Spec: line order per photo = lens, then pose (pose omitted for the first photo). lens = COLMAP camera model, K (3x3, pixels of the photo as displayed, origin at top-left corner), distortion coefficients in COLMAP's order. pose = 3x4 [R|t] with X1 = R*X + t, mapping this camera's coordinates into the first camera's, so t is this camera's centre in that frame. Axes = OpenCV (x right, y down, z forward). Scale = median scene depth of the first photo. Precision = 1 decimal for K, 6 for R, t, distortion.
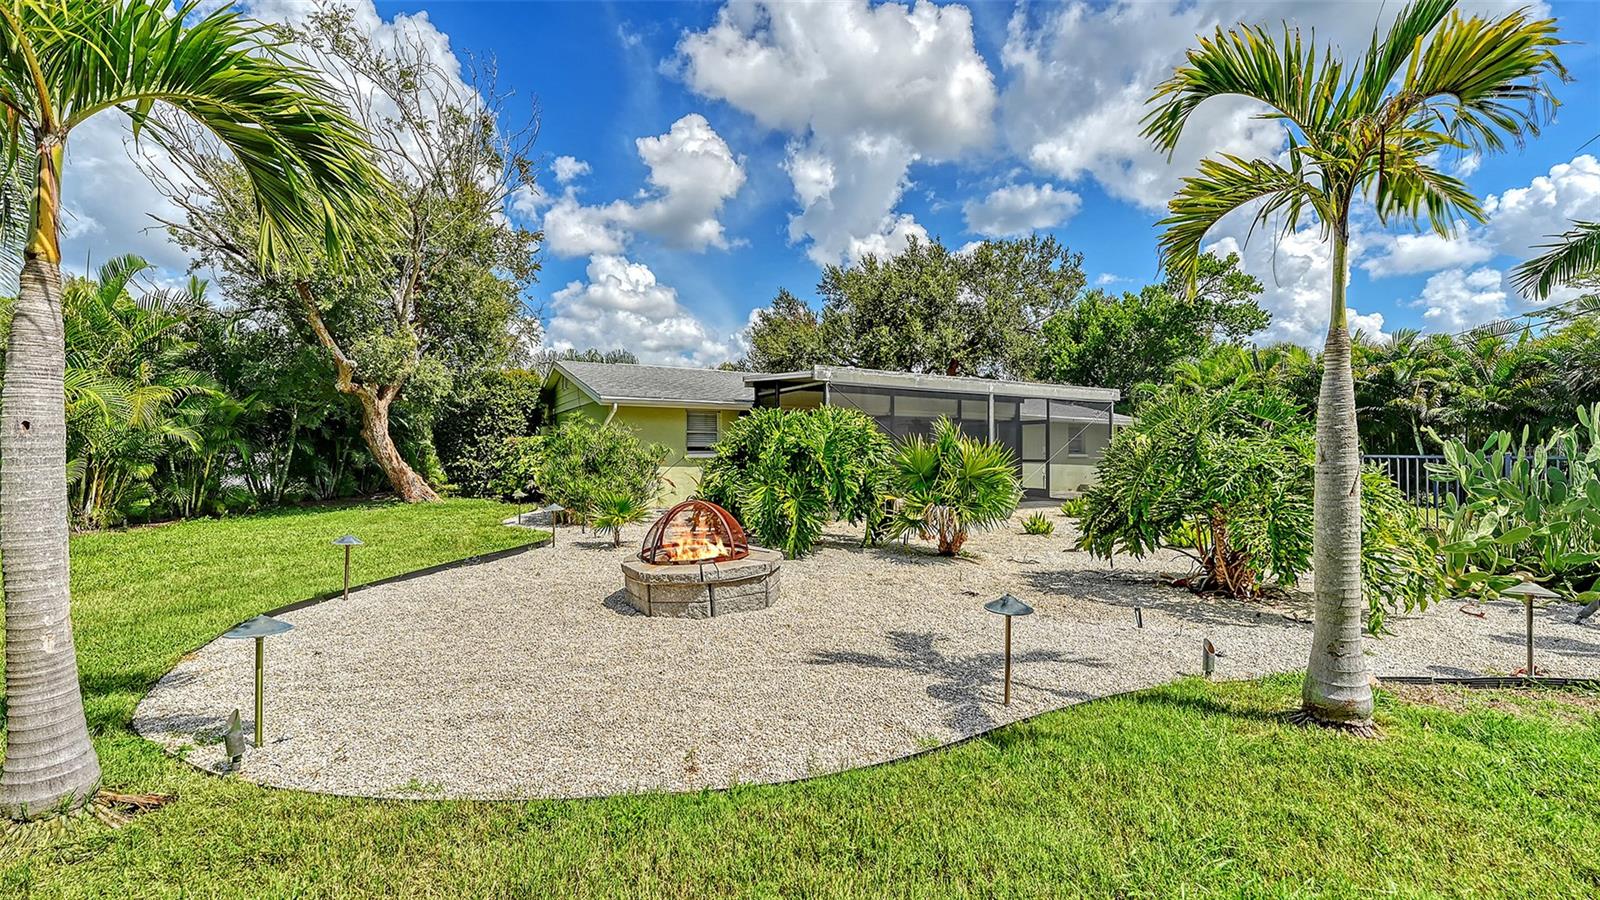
lens RADIAL K [[655.9, 0, 827.0], [0, 655.9, 449.1], [0, 0, 1]] dist [0.000840, 0.000068]
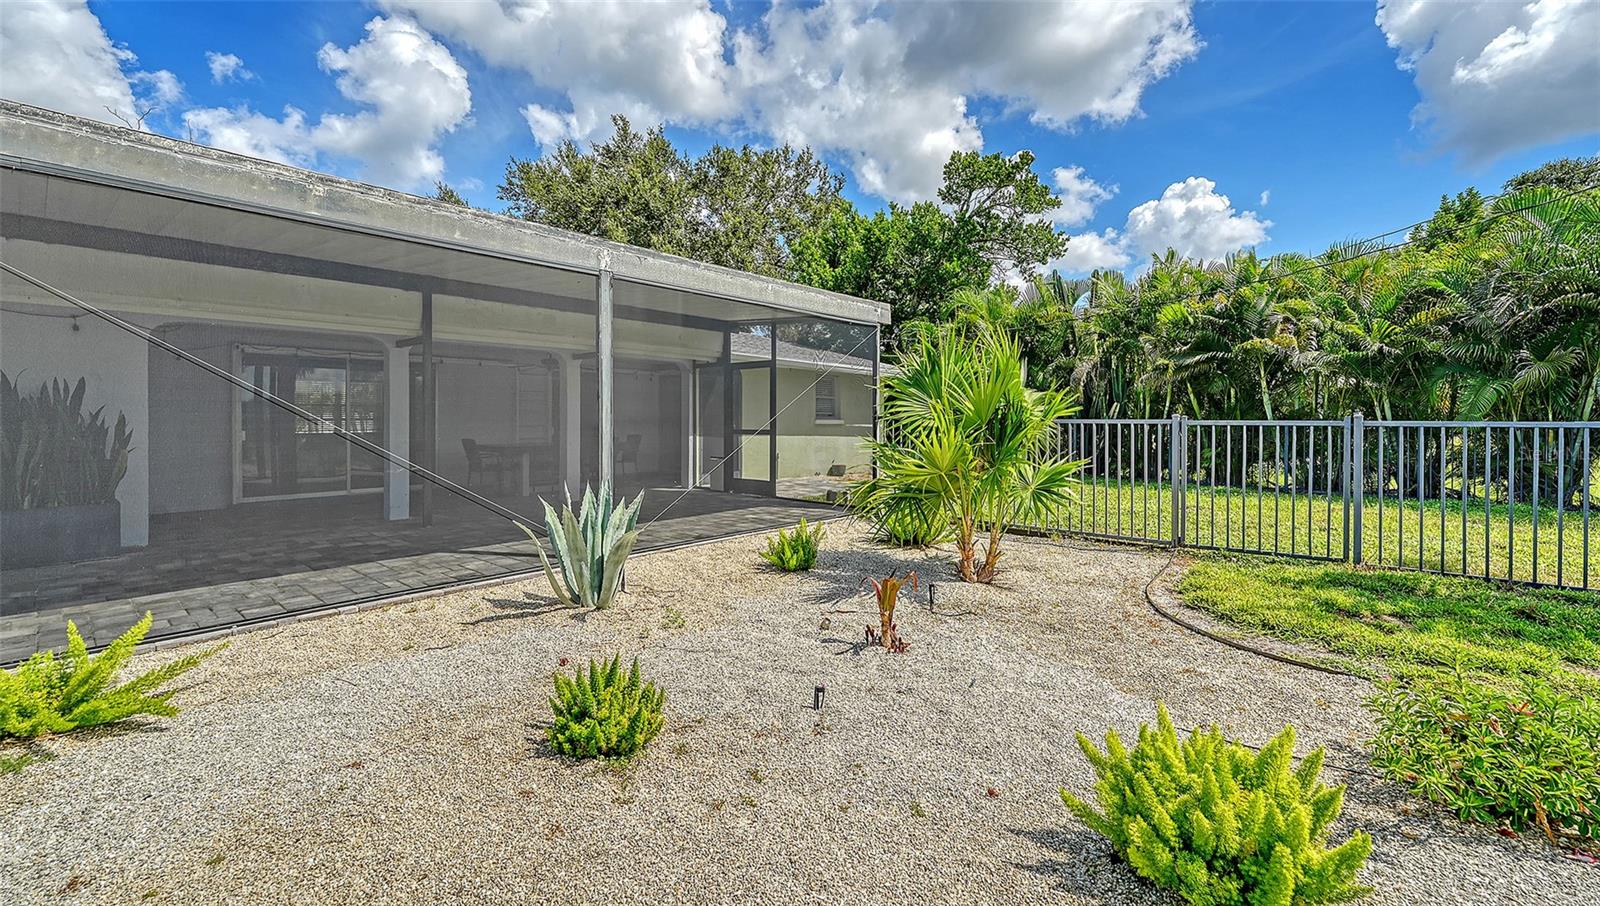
lens RADIAL K [[659.1, 0, 796.9], [0, 659.1, 449.8], [0, 0, 1]] dist [0.002659, -0.000280]
pose [[0.958013, -0.016562, 0.286247, 0.153097], [0.001526, 0.998611, 0.052670, 0.002008], [-0.286722, -0.050022, 0.956707, 0.353614]]
